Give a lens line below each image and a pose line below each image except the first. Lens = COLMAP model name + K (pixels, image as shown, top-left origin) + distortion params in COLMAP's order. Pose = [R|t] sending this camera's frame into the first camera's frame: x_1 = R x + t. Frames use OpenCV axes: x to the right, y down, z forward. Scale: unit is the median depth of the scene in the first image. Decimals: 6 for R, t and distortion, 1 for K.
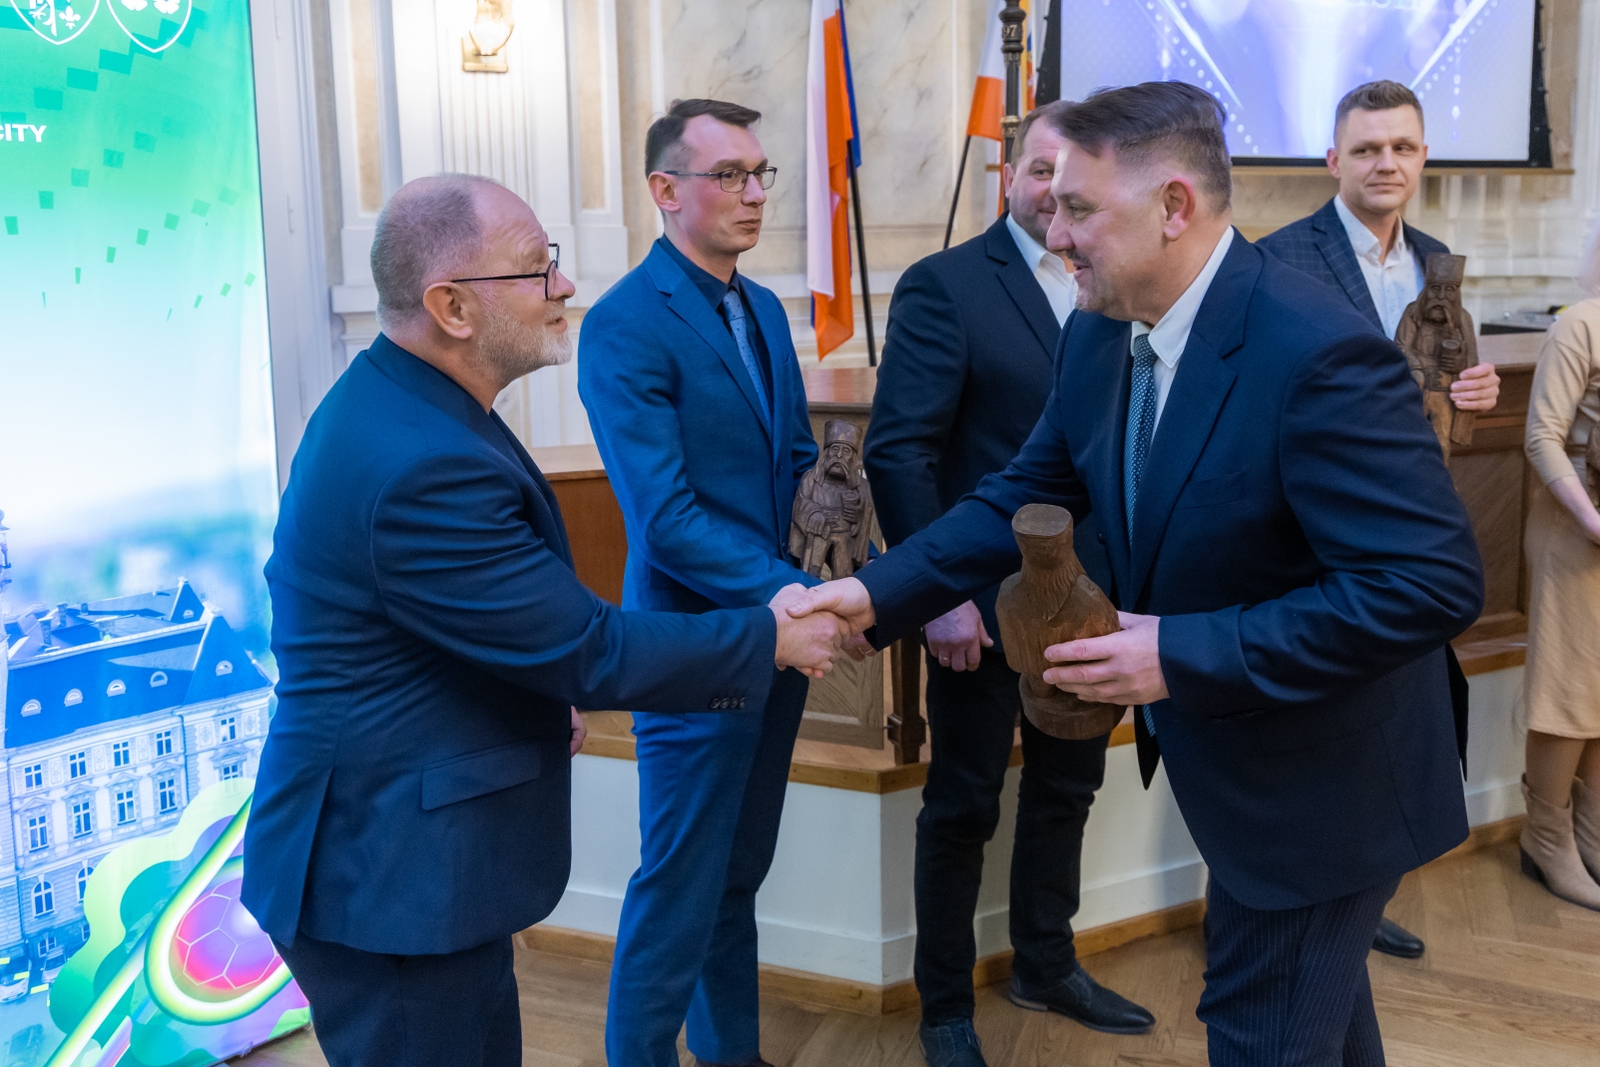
lens RADIAL K [[1293.0, 0, 852.8], [0, 1293.0, 411.0], [0, 0, 1]] dist [-0.001480, -0.000972]
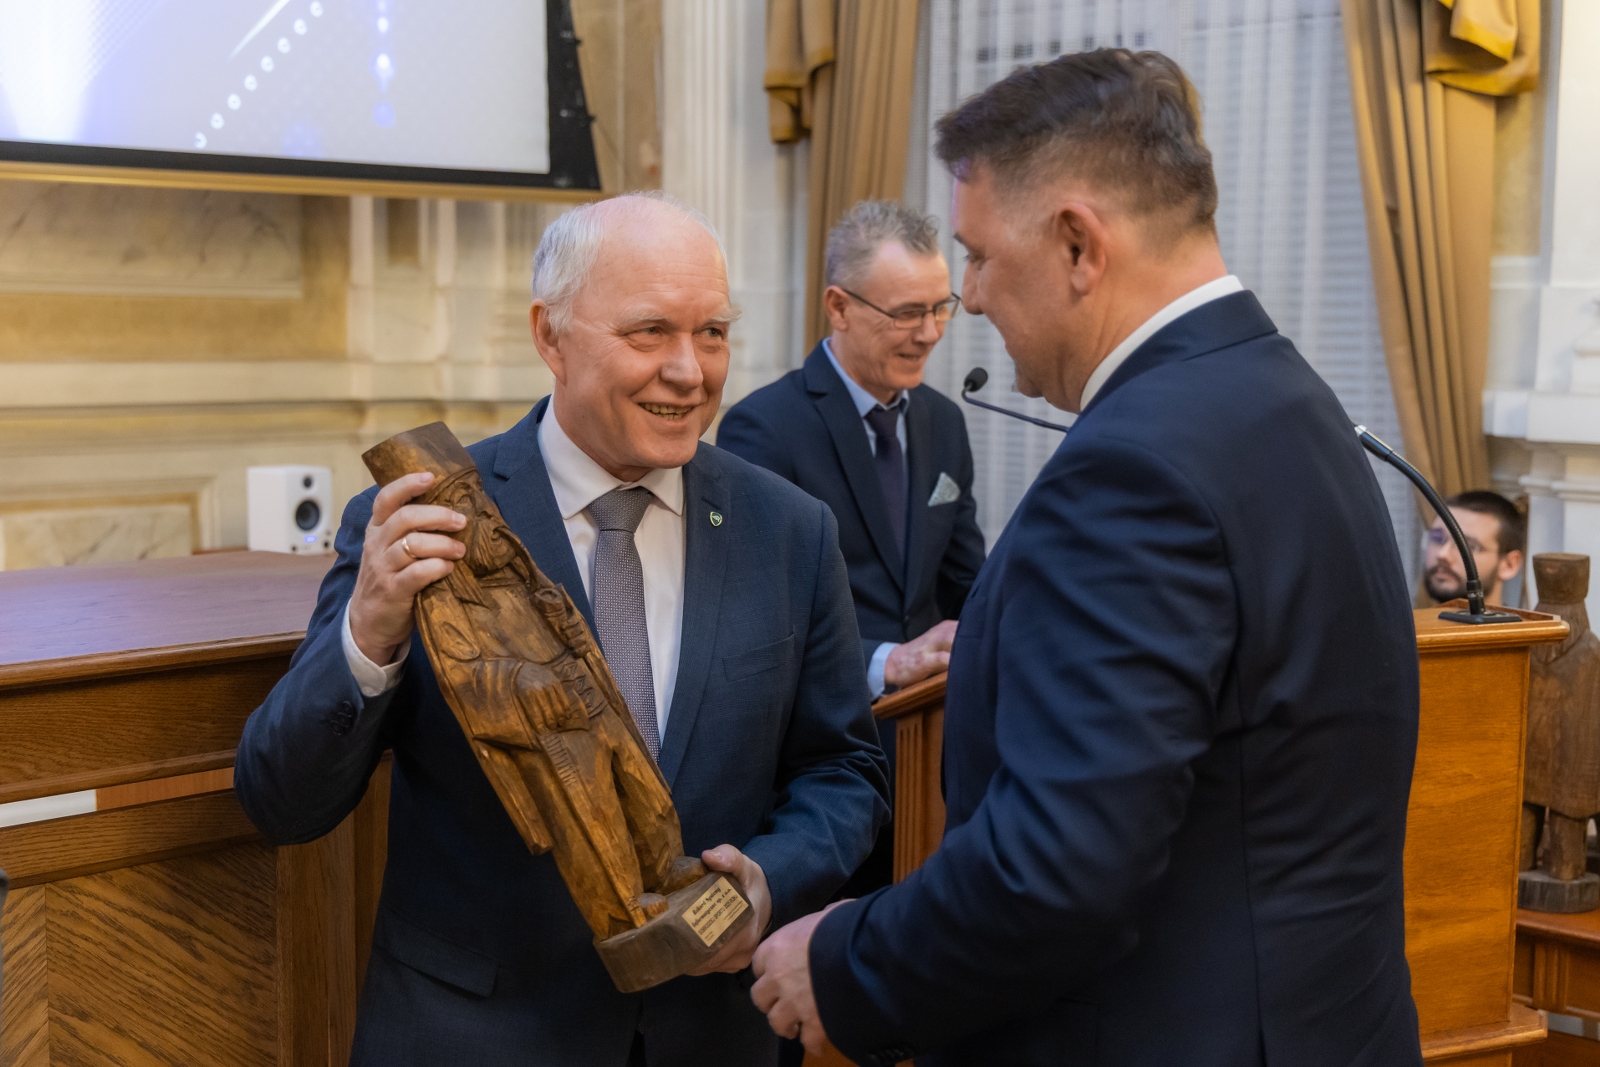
lens RADIAL K [[2220.6, 0, 759.6], [0, 2220.6, 558.9], [0, 0, 1]] dist [0.006484, 0.036608]
pose [[0.925020, -0.022011, 0.379281, 0.296357], [0.030783, 0.999380, -0.017078, -0.028163], [-0.378670, 0.027473, 0.925124, 0.184604]]
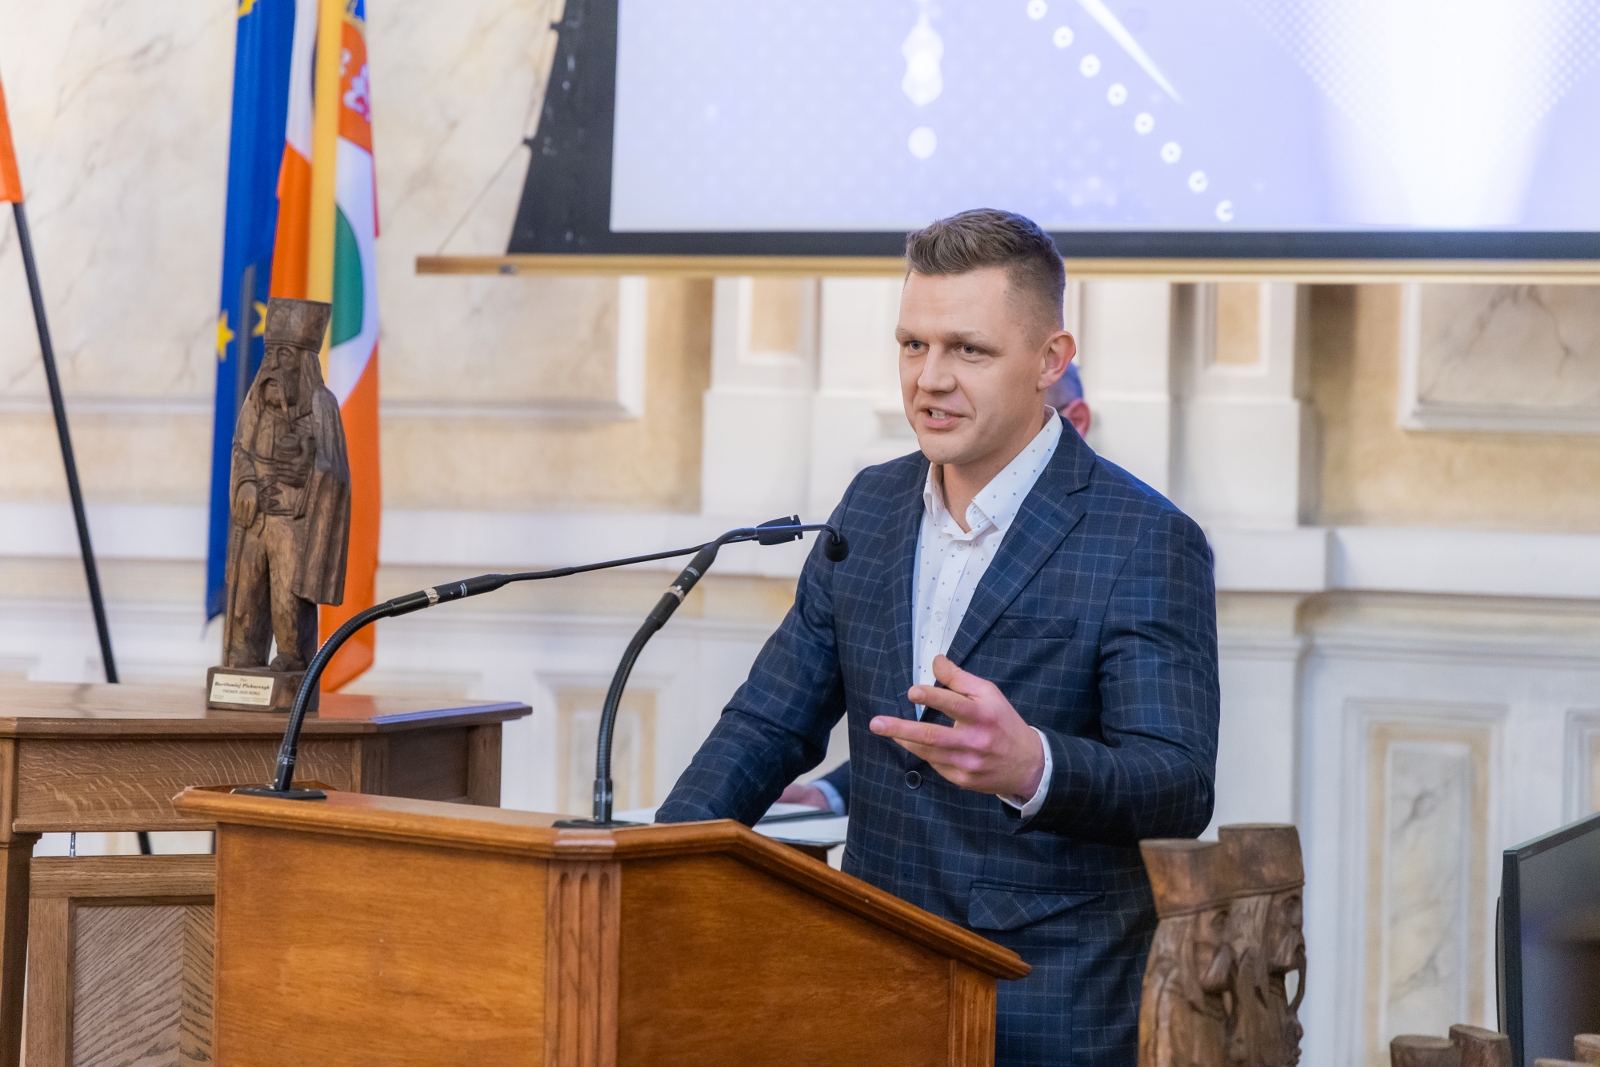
lens RADIAL K [[4698.3, 0, 800.0], [0, 4698.3, 533.5], [0, 0, 1]] dist [0.039236, 0.575762]
pose [[0.699293, 0.044161, -0.713470, 1.136265], [-0.123871, 0.990476, -0.060103, -0.025106], [0.704021, 0.130408, 0.698103, 0.043709]]
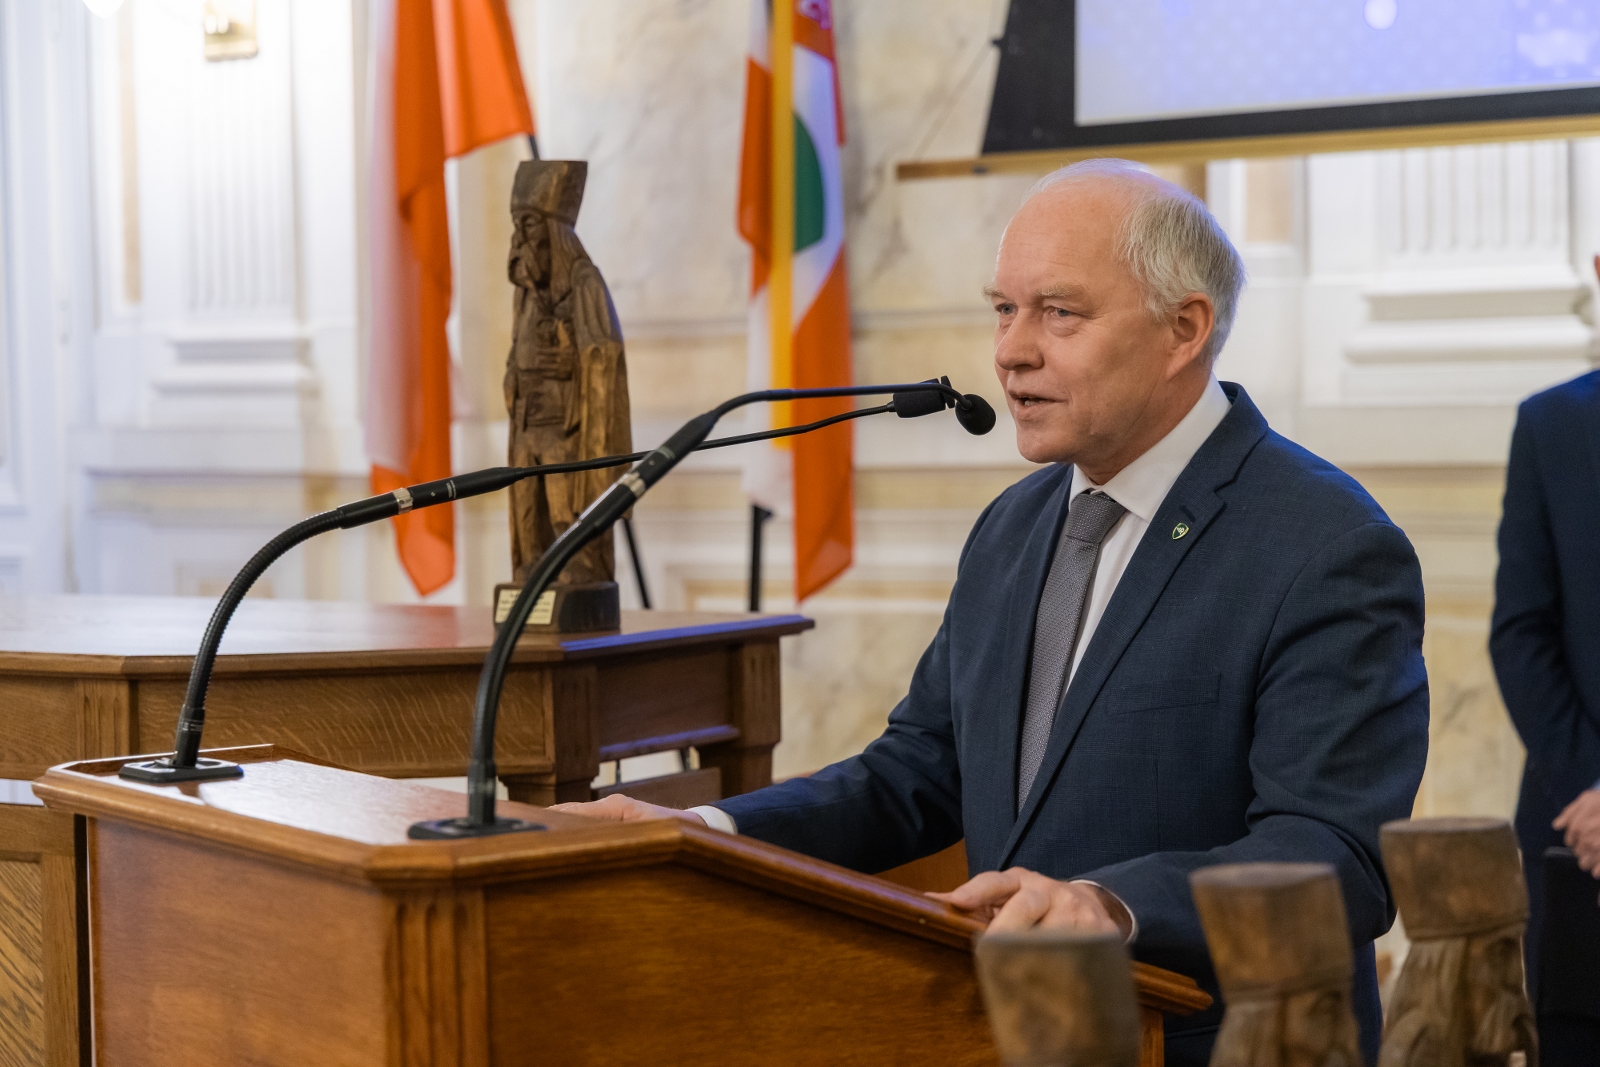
lens RADIAL K [[3319.0, 0, 800.0], [0, 3319.0, 533.5], [0, 0, 1]] dist [0.034414, -0.052934]
pose [[0.516587, 0.042521, -0.855179, 0.912659], [-0.099022, 0.995031, -0.010342, -0.050975], [0.850490, 0.090024, 0.518230, 0.381044]]
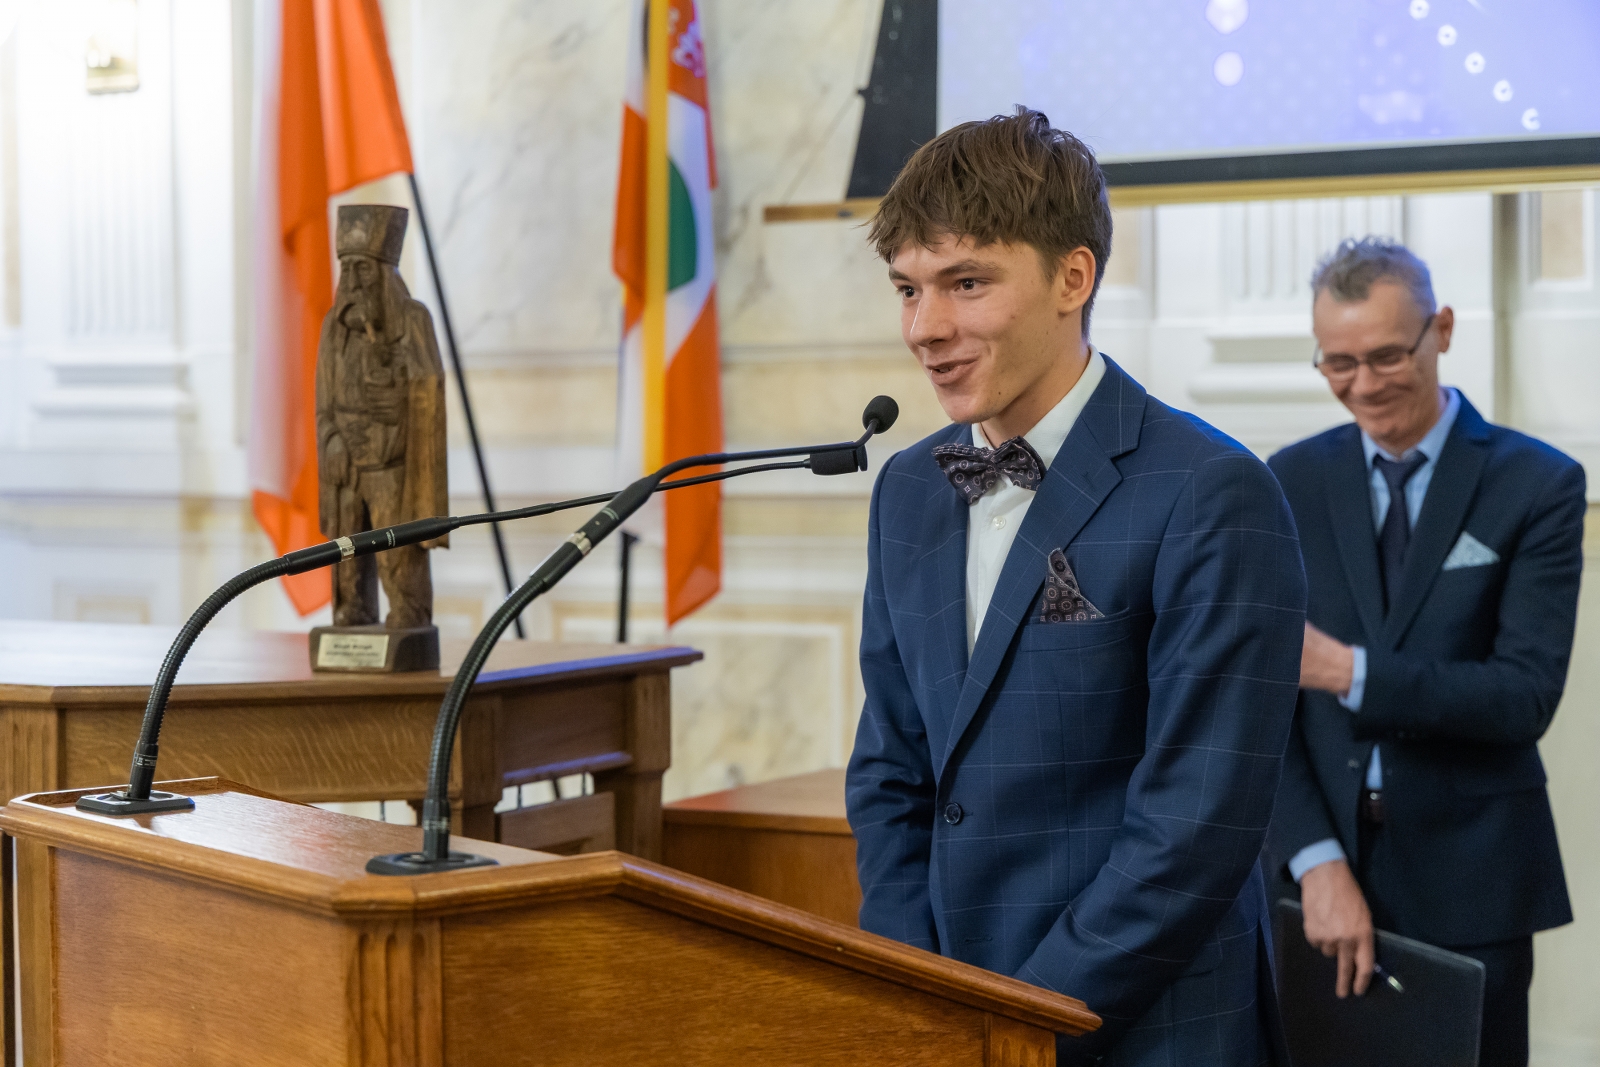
lens RADIAL K [[3248.3, 0, 764.3], [0, 3248.3, 533.8], [0, 0, 1]] dist [0.041467, -0.218584]
pose [[0.551065, 0.044621, -0.833268, 0.923158], [-0.106552, 0.994158, -0.017230, -0.055036], [0.827631, 0.098281, 0.552600, 0.360266]]
